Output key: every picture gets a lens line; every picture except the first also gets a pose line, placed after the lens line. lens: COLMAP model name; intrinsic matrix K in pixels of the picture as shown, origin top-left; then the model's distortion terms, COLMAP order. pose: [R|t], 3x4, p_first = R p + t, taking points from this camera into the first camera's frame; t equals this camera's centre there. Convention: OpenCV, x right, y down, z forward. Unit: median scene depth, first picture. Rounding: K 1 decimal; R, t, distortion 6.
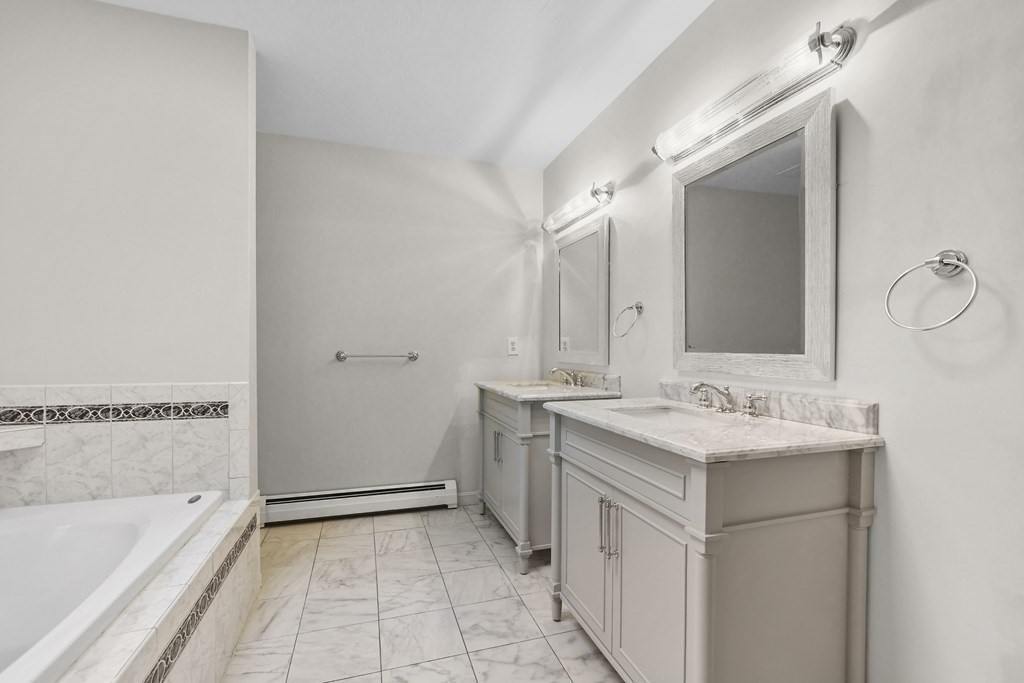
lens RADIAL K [[448.8, 0, 511.0], [0, 448.8, 347.3], [0, 0, 1]] dist [-0.008098, 0.000287]
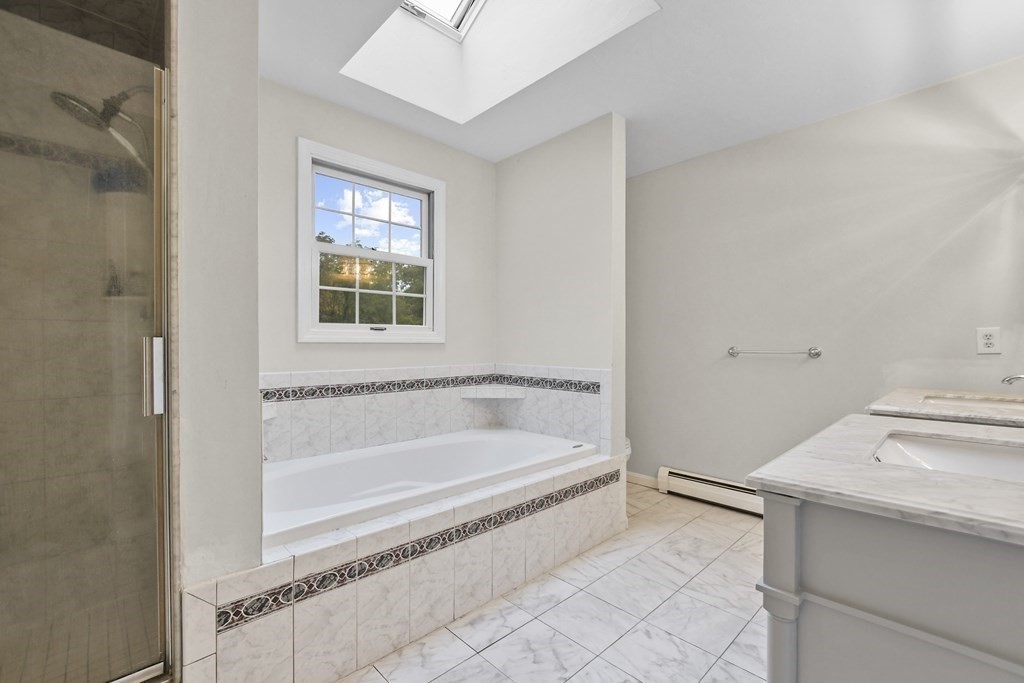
lens RADIAL K [[448.8, 0, 511.0], [0, 448.8, 347.3], [0, 0, 1]] dist [-0.008098, 0.000287]
pose [[0.424815, 0.001716, -0.905278, 0.504094], [0.001779, 0.999995, 0.002730, 0.008010], [0.905278, -0.002771, 0.424810, 0.159642]]
